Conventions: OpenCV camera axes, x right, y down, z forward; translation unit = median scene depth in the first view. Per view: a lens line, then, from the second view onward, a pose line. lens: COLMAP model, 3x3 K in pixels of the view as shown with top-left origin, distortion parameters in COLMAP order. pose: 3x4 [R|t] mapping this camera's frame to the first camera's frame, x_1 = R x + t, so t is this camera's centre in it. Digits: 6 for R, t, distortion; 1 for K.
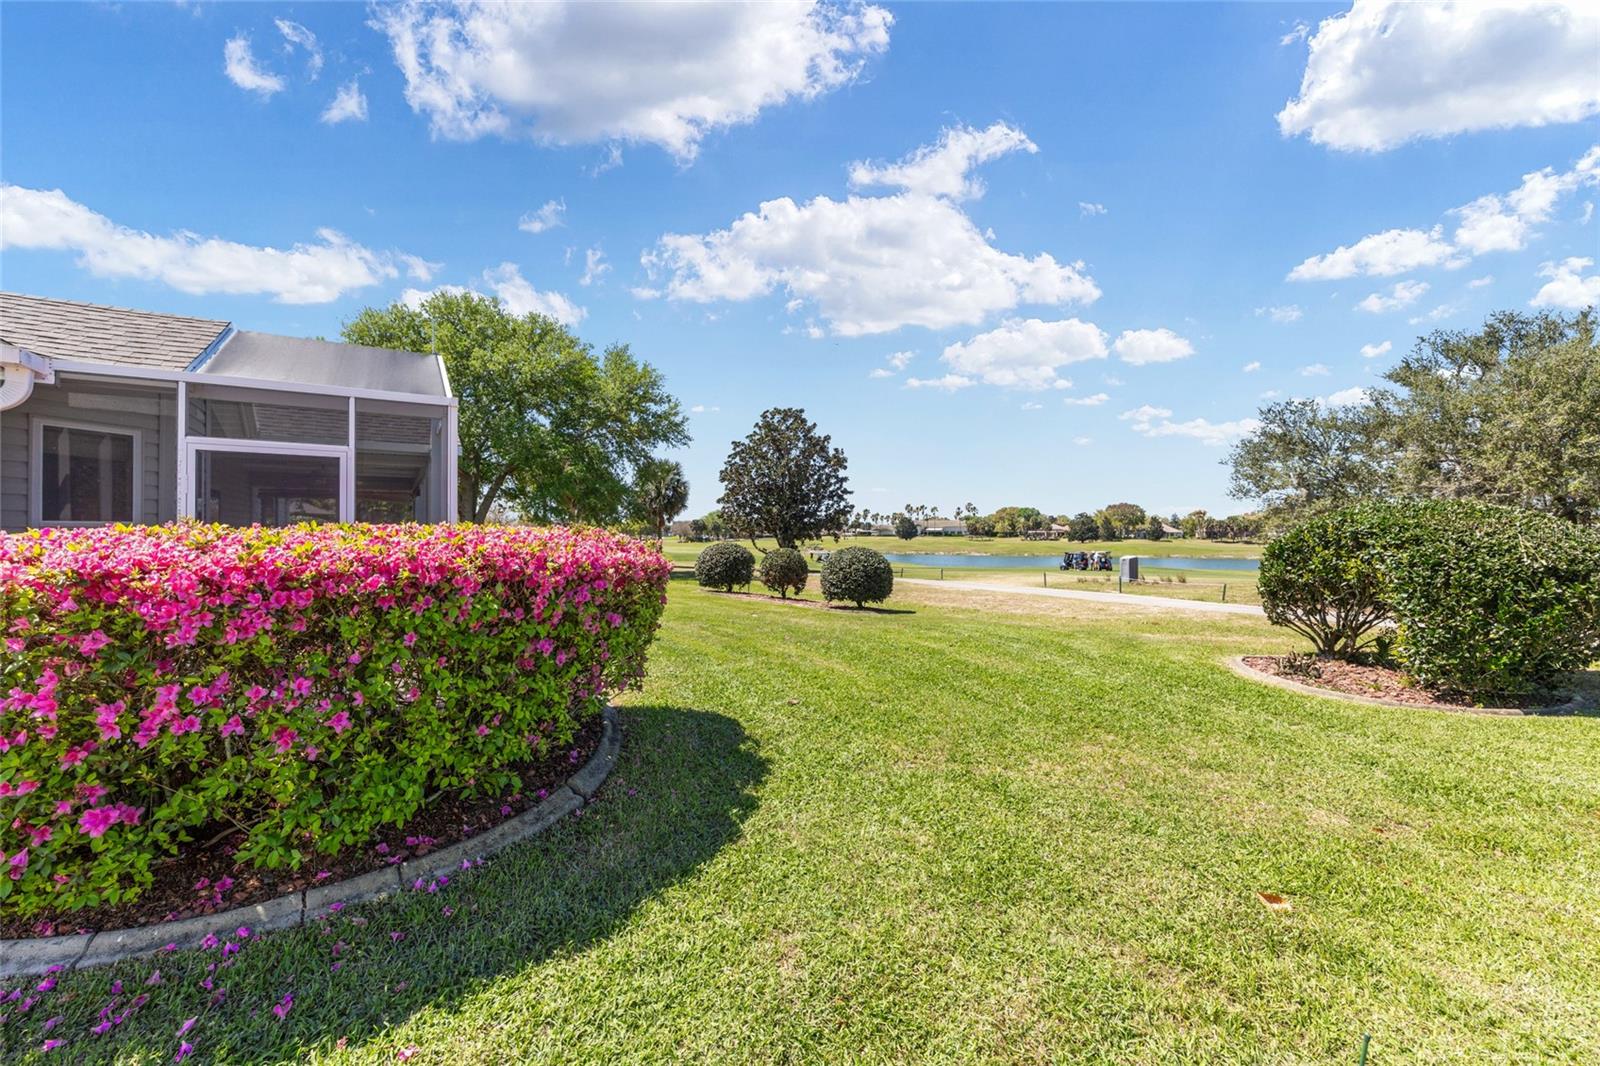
lens RADIAL K [[643.0, 0, 800.1], [0, 643.0, 530.9], [0, 0, 1]] dist [-0.000740, 0.000528]
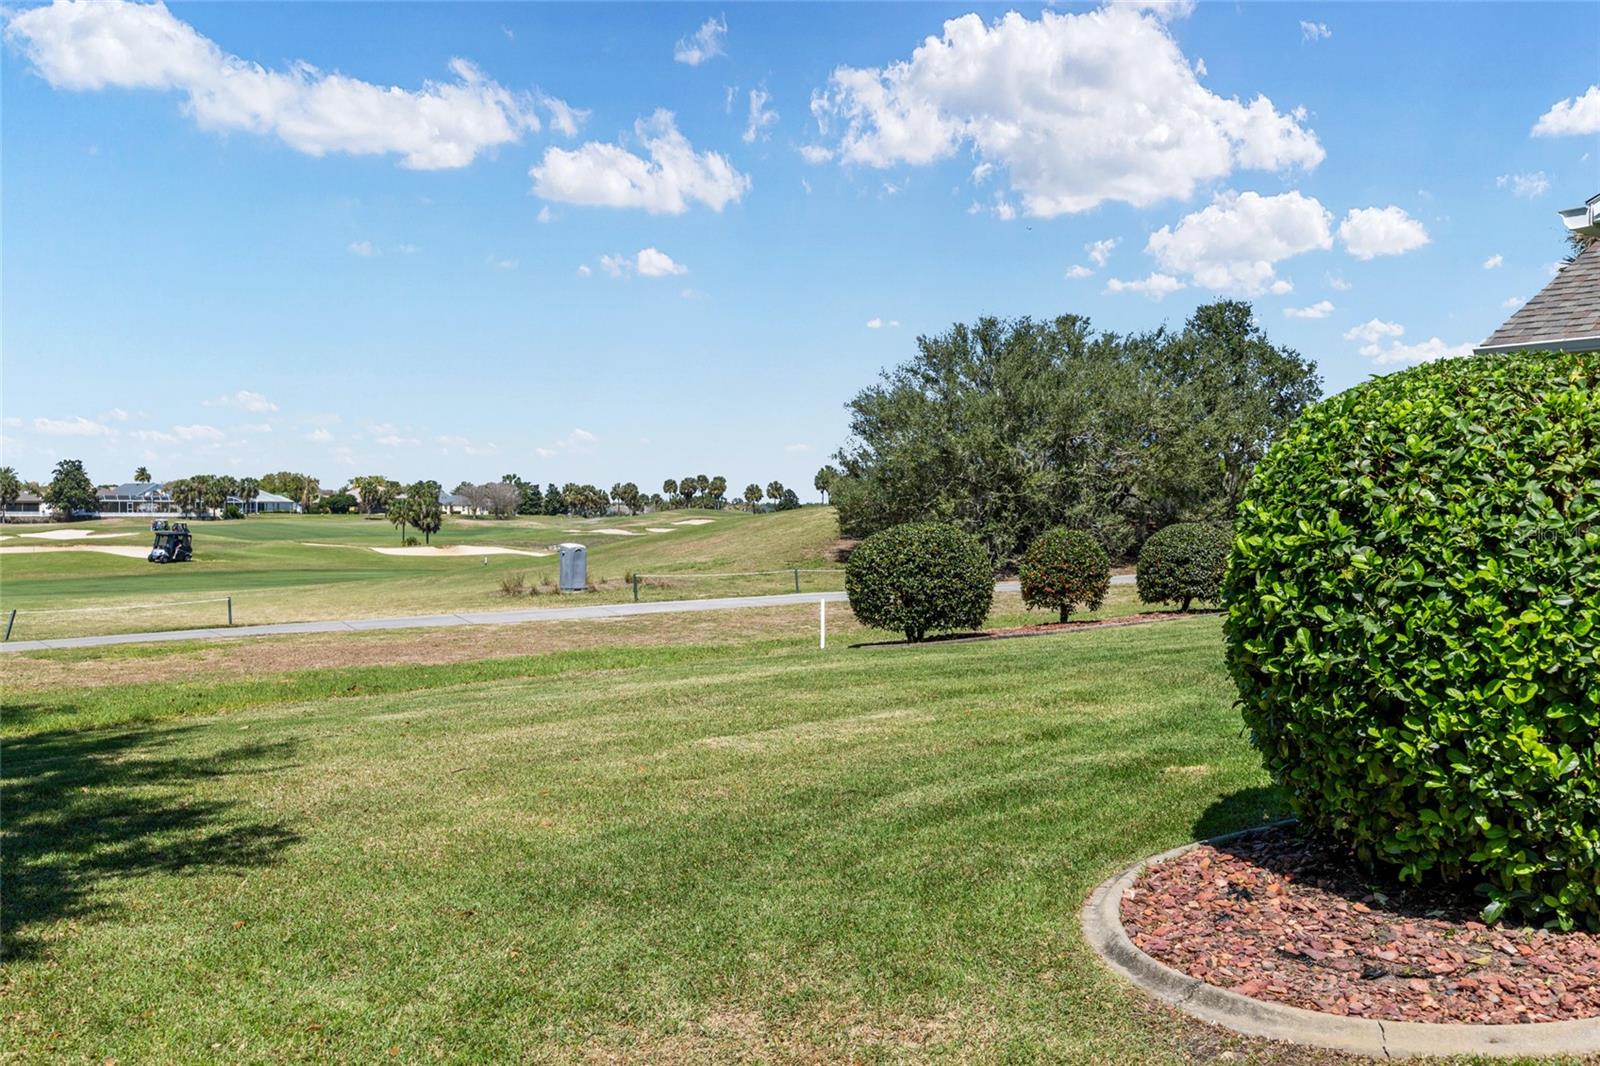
lens RADIAL K [[1626.2, 0, 799.7], [0, 1626.2, 531.1], [0, 0, 1]] dist [-0.000663, 0.000000]
pose [[0.894468, 0.010380, -0.447011, 0.592003], [-0.004102, 0.999879, 0.015011, 0.005417], [0.447112, -0.011593, 0.894403, -0.633700]]
